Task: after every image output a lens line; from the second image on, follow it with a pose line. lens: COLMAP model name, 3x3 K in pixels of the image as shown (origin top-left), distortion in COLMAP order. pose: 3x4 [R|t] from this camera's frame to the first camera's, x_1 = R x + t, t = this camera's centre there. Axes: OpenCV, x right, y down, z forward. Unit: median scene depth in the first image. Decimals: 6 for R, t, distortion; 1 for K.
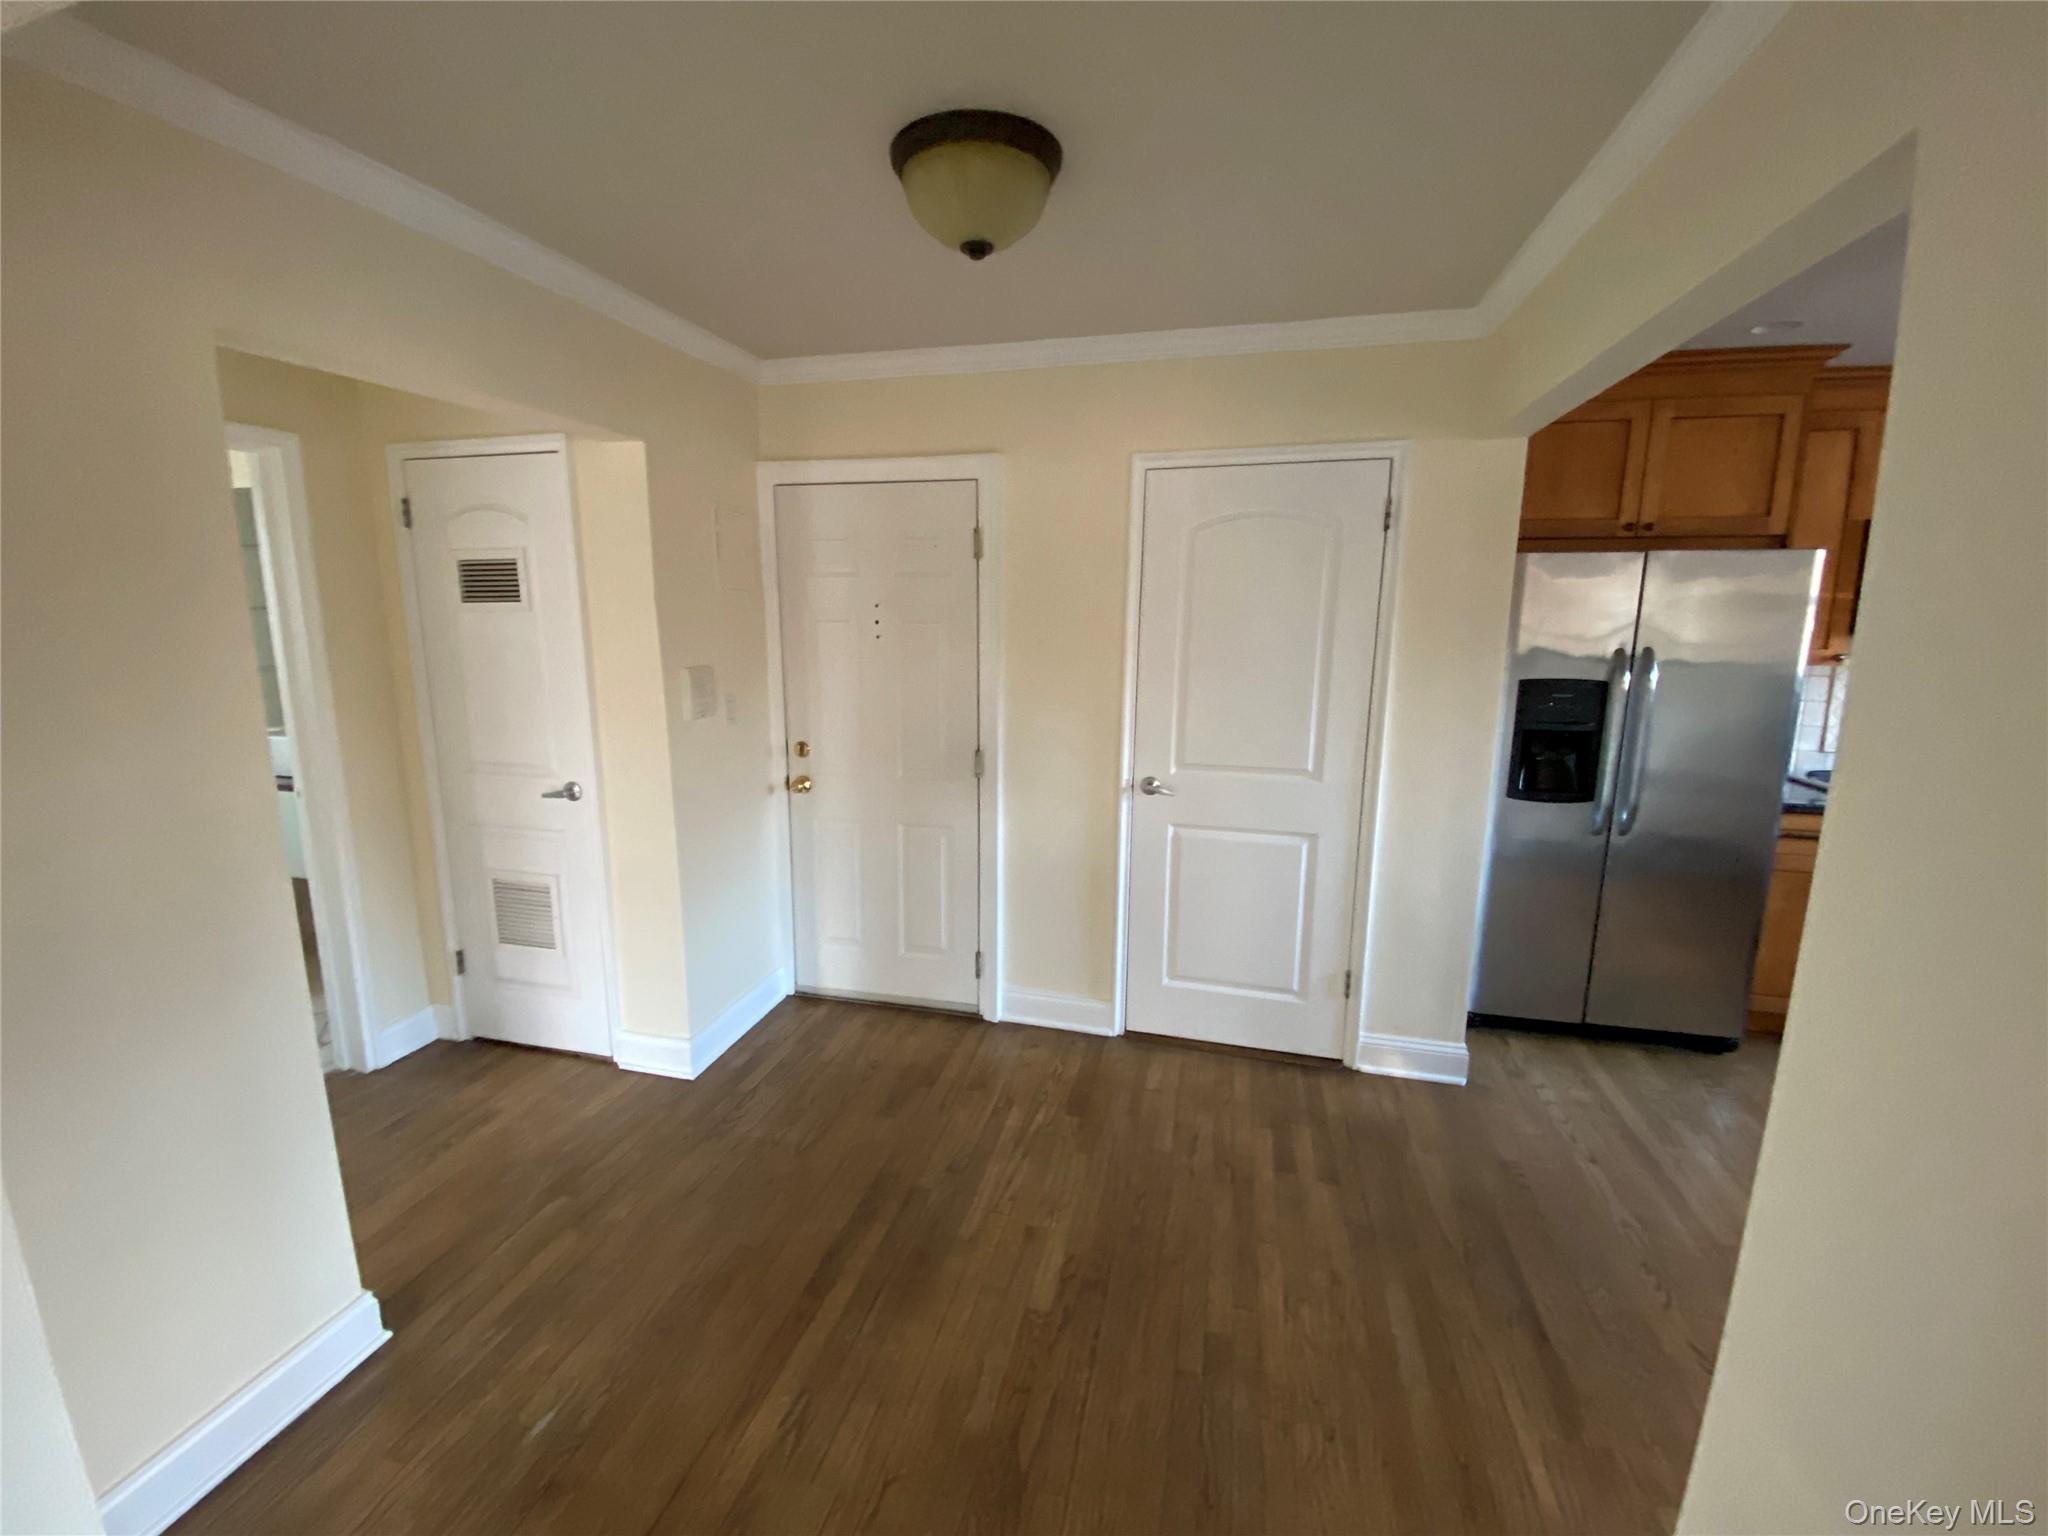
lens RADIAL K [[828.0, 0, 1014.1], [0, 828.0, 763.7], [0, 0, 1]] dist [0.008429, -0.012918]
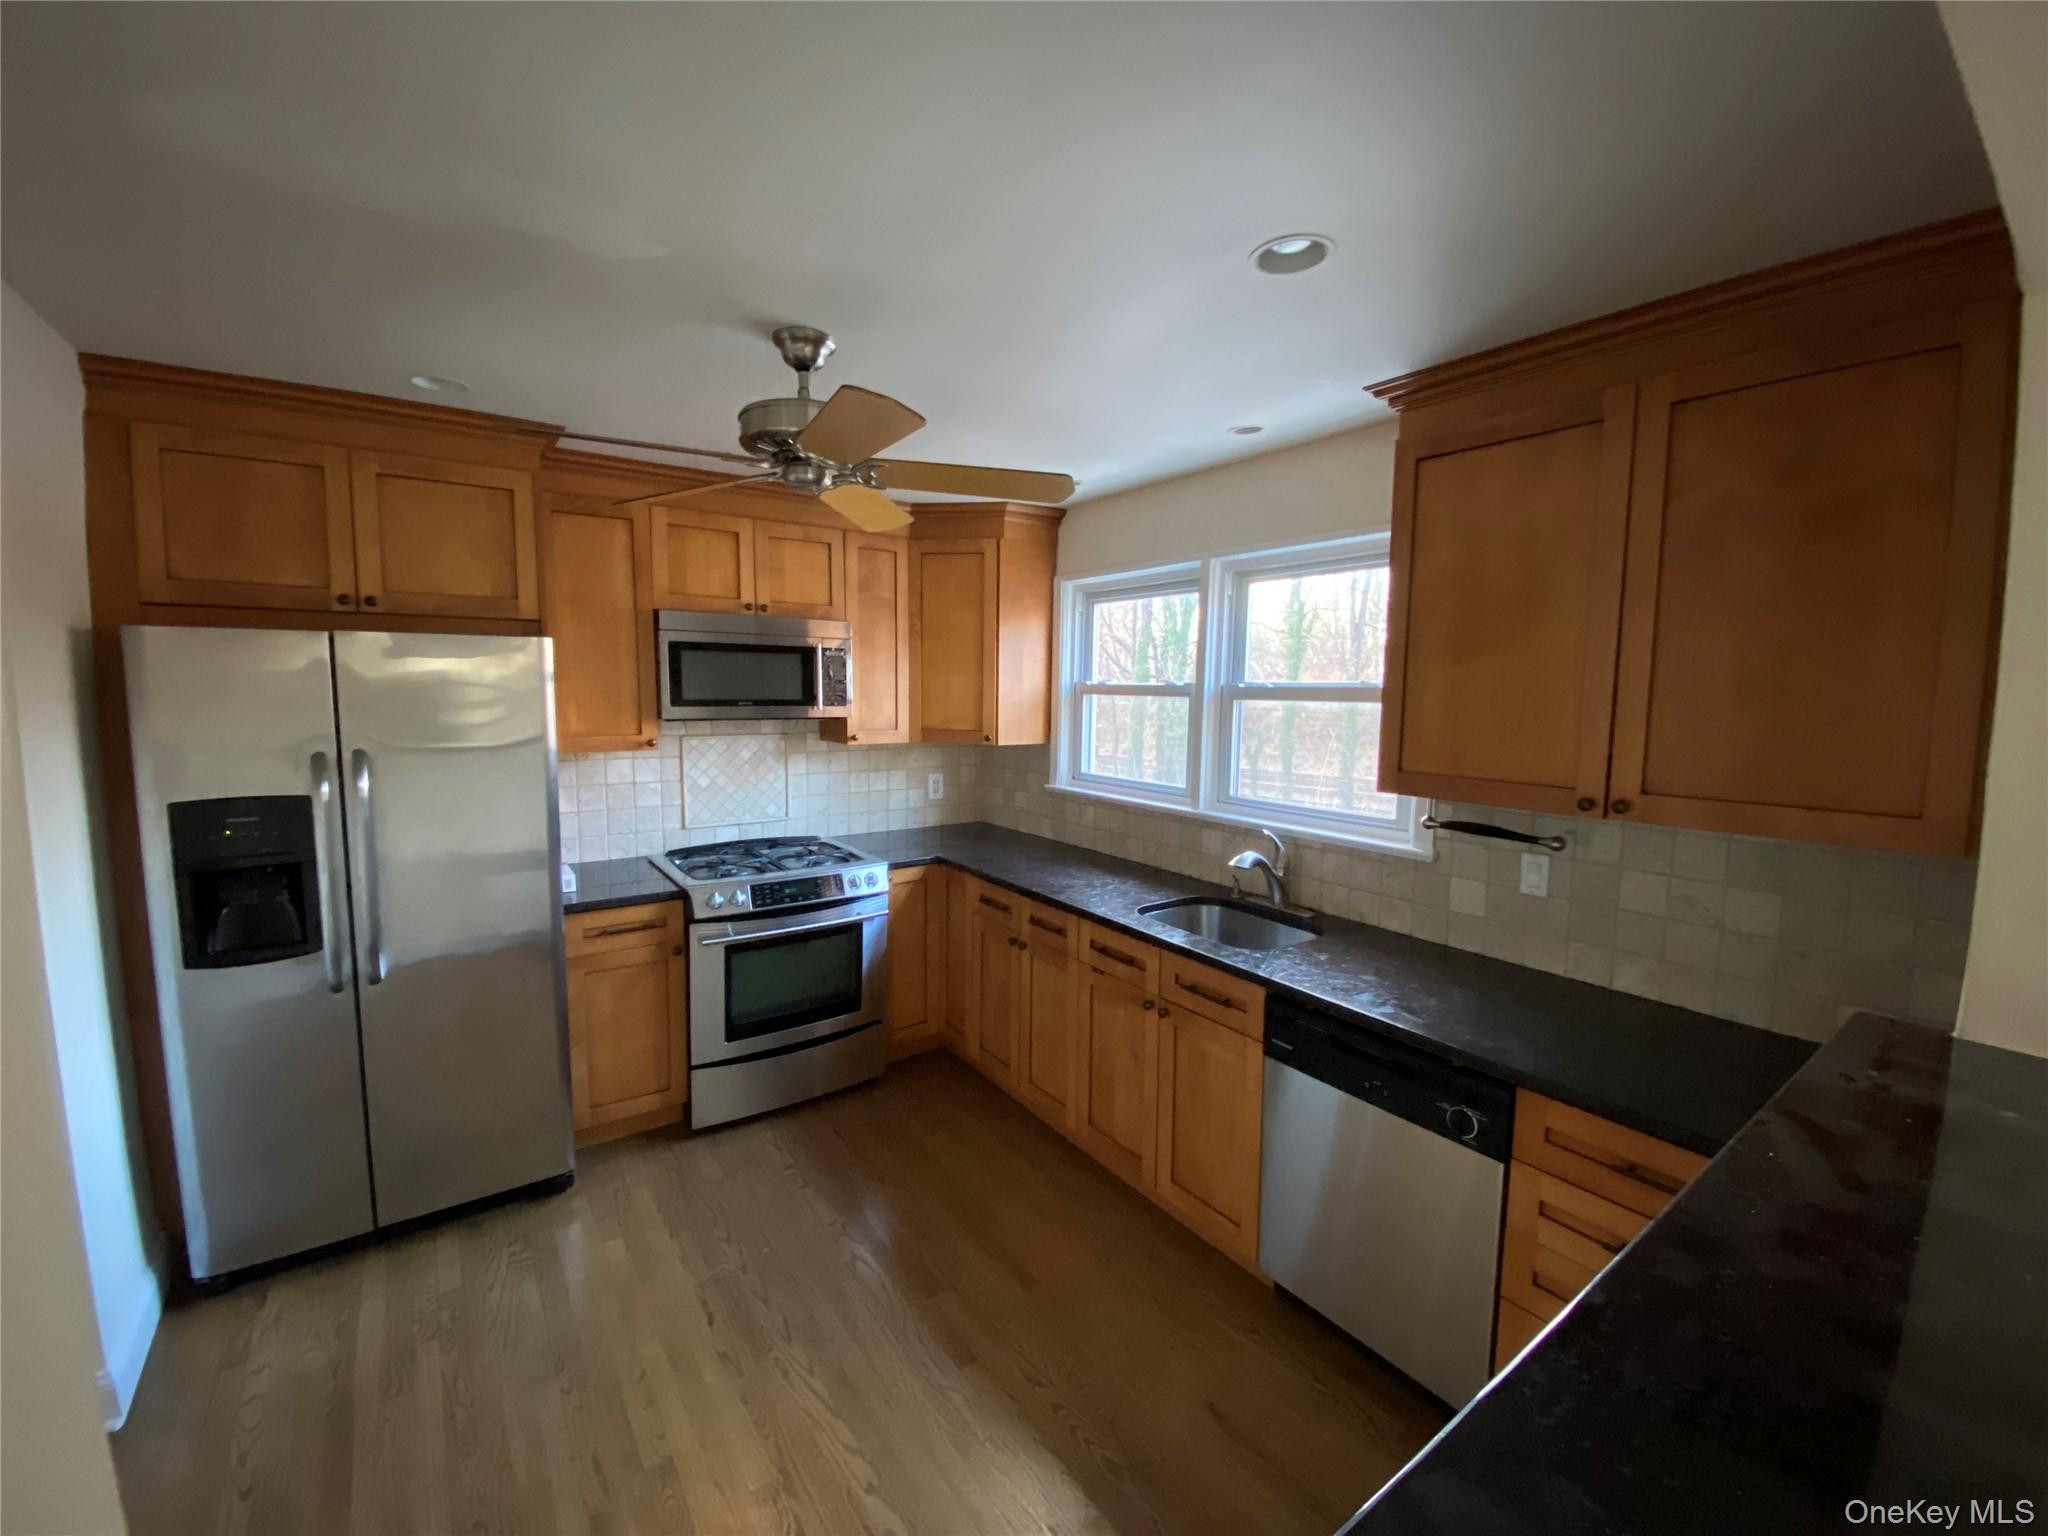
lens RADIAL K [[828.0, 0, 1019.2], [0, 828.0, 767.4], [0, 0, 1]] dist [0.008429, -0.012918]
pose [[0.640156, -0.076612, 0.764415, 0.542446], [0.132957, 0.991049, -0.012018, -0.027513], [-0.756652, 0.109328, 0.644612, 0.001640]]
